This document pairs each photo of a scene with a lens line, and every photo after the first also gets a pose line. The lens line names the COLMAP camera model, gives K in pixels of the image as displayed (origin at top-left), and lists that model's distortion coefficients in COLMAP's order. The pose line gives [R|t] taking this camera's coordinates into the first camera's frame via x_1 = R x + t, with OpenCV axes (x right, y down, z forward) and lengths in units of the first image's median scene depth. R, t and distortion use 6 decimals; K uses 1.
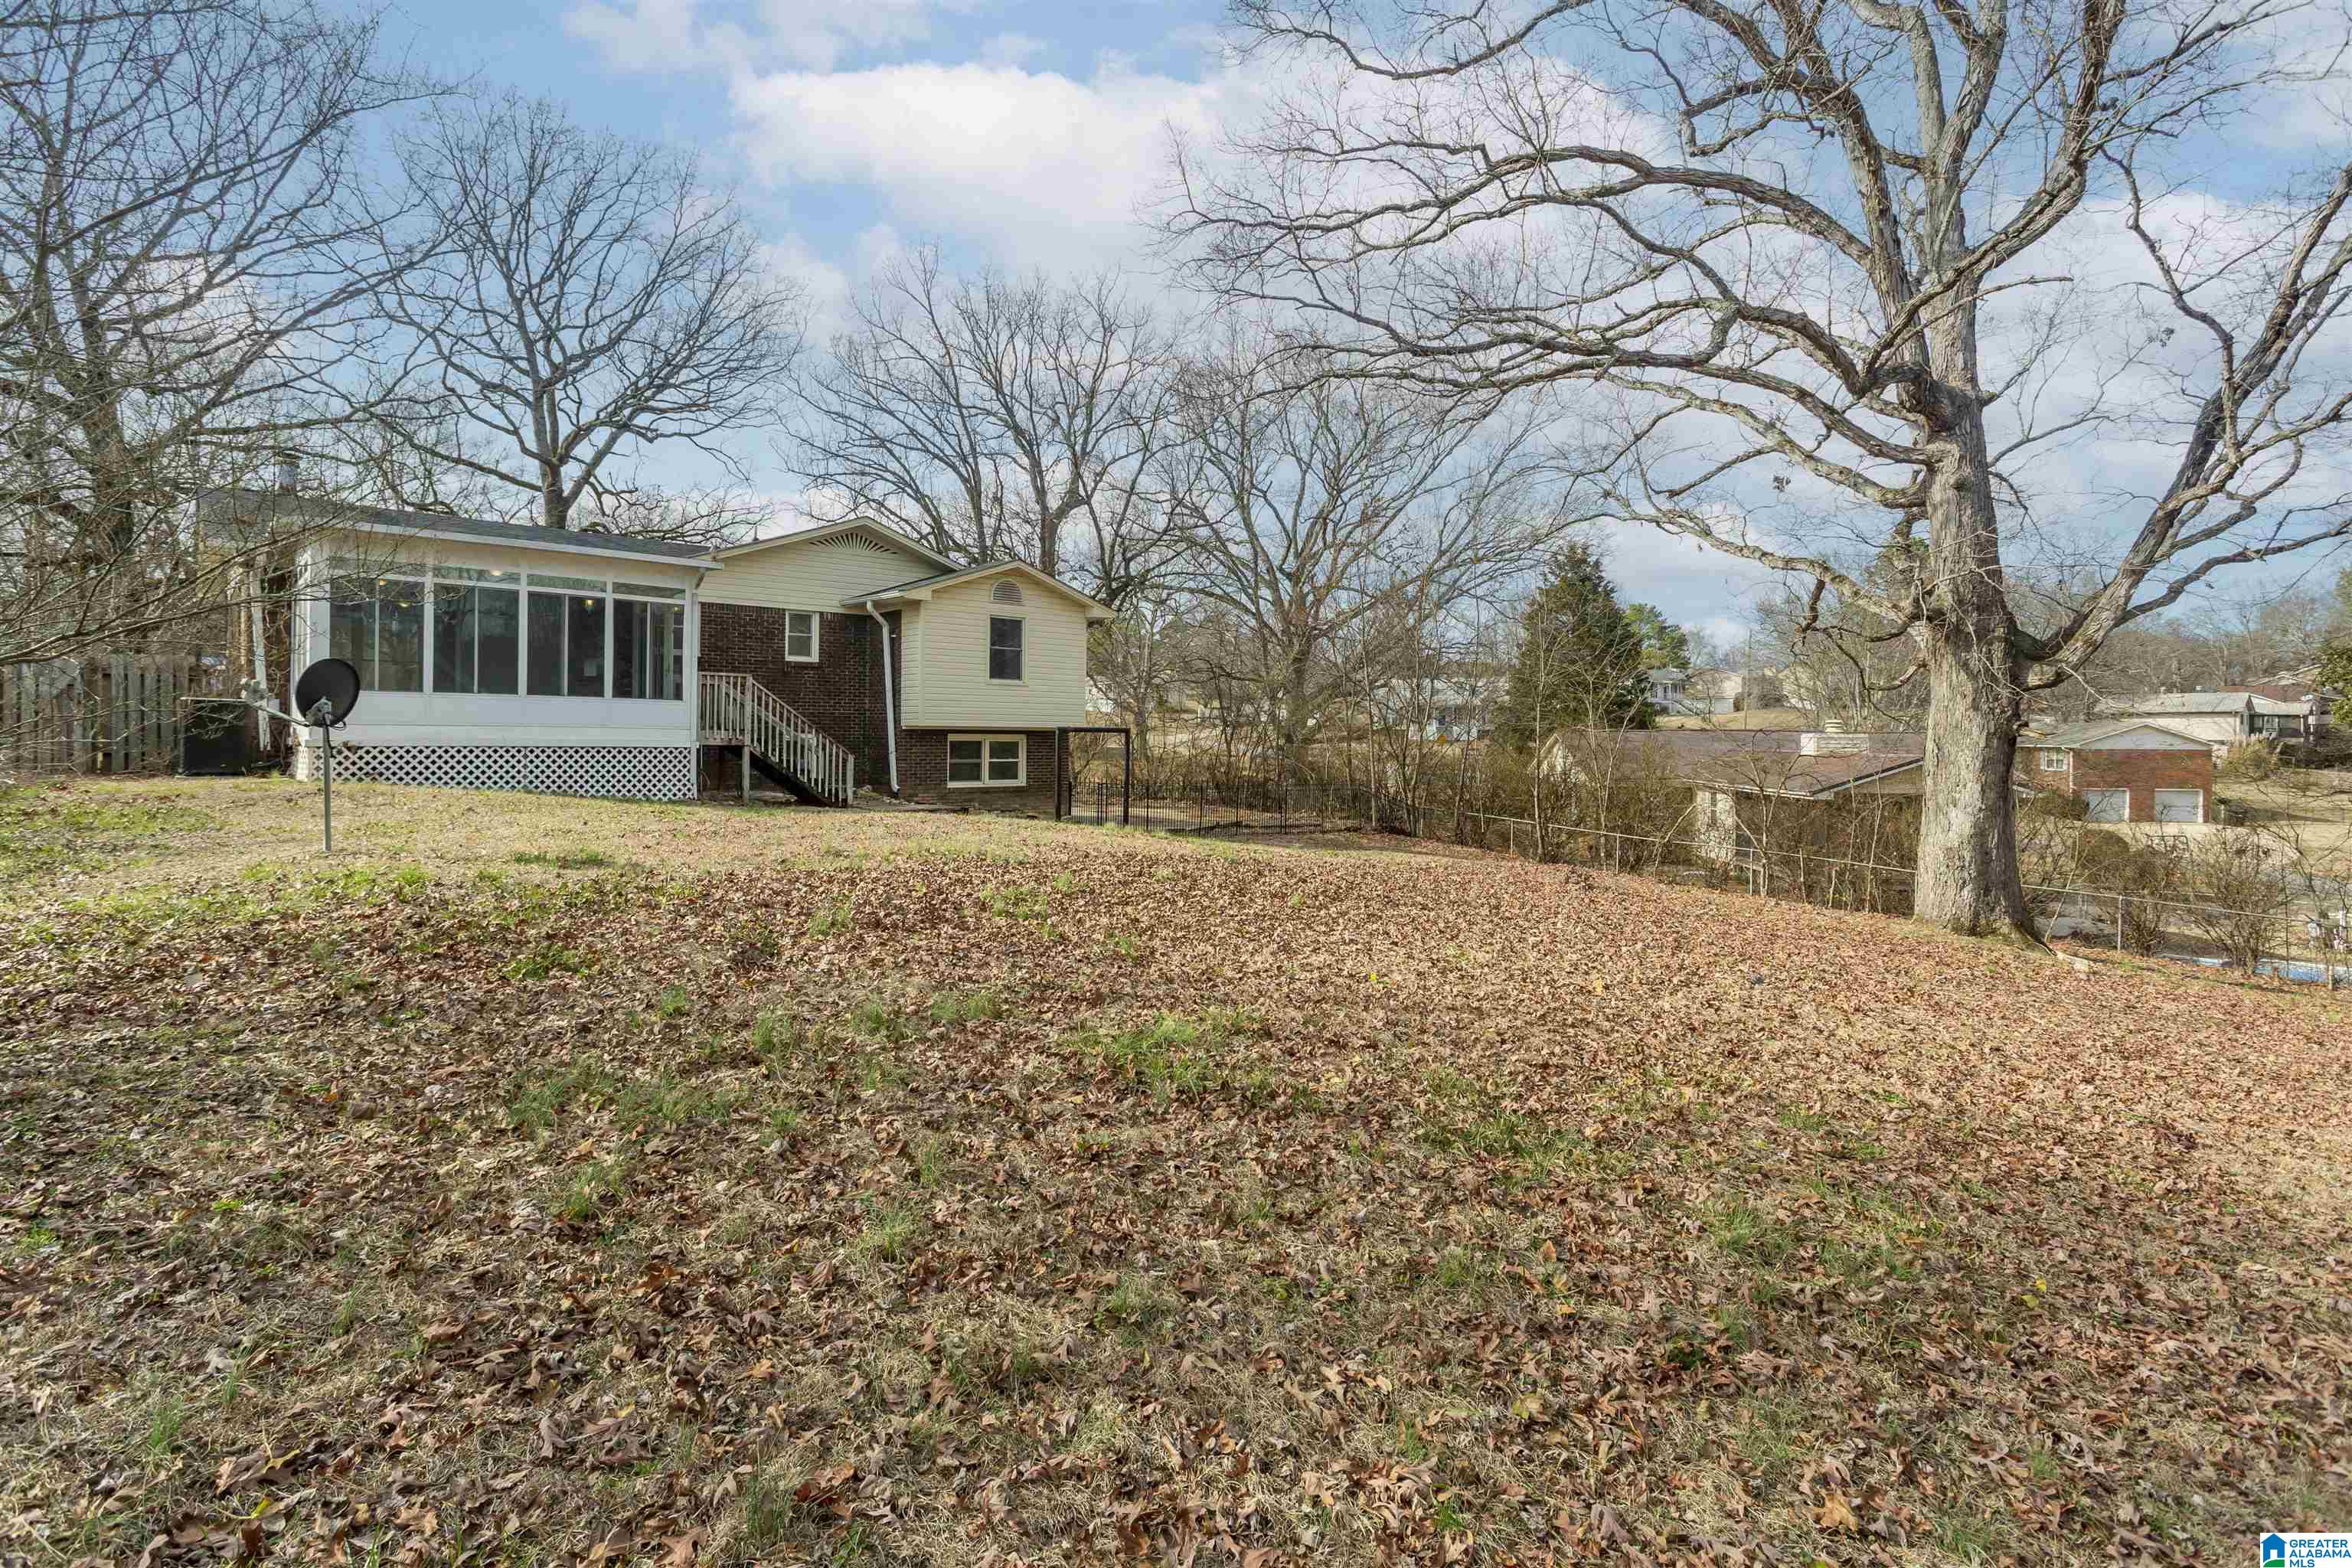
lens RADIAL K [[1126.8, 0, 1167.2], [0, 1126.8, 763.7], [0, 0, 1]] dist [0.004217, 0.001050]
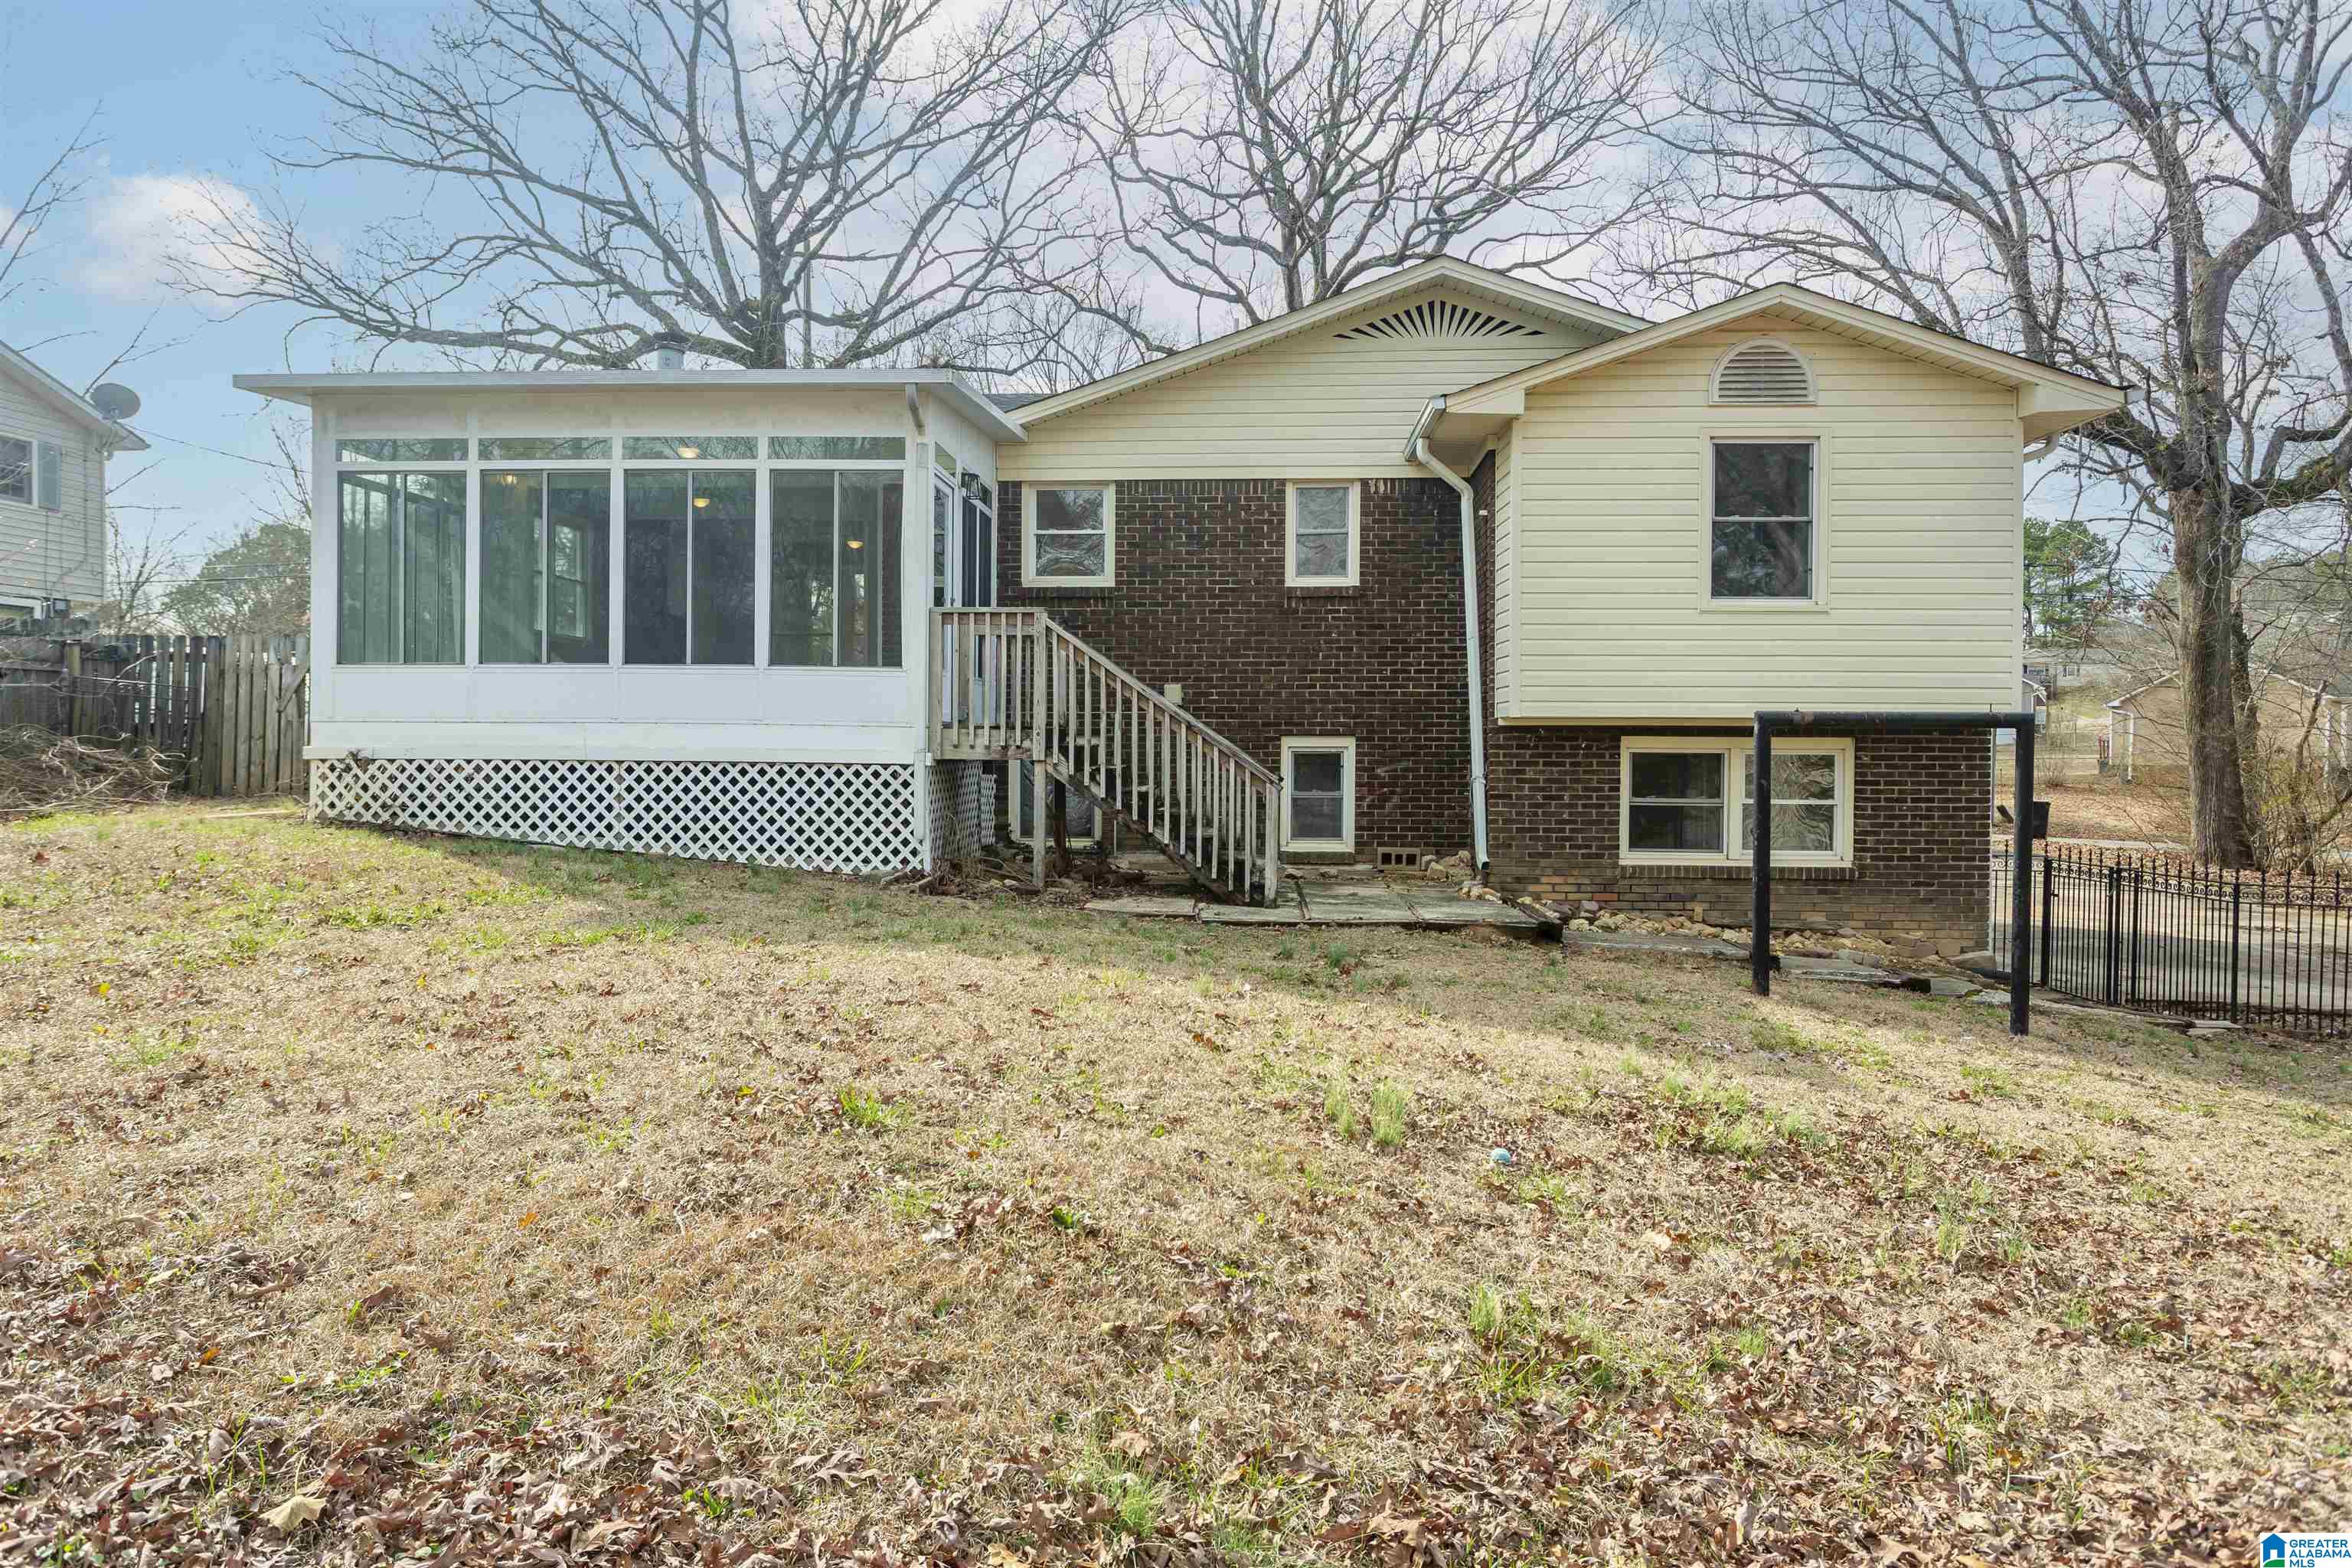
lens RADIAL K [[1595.0, 0, 1176.0], [0, 1595.0, 784.0], [0, 0, 1]] dist [0.022601, 0.000269]
pose [[0.716752, 0.013249, -0.697202, 0.106787], [-0.016681, 0.999859, 0.001851, -0.007350], [0.697129, 0.010303, 0.716872, 0.473193]]
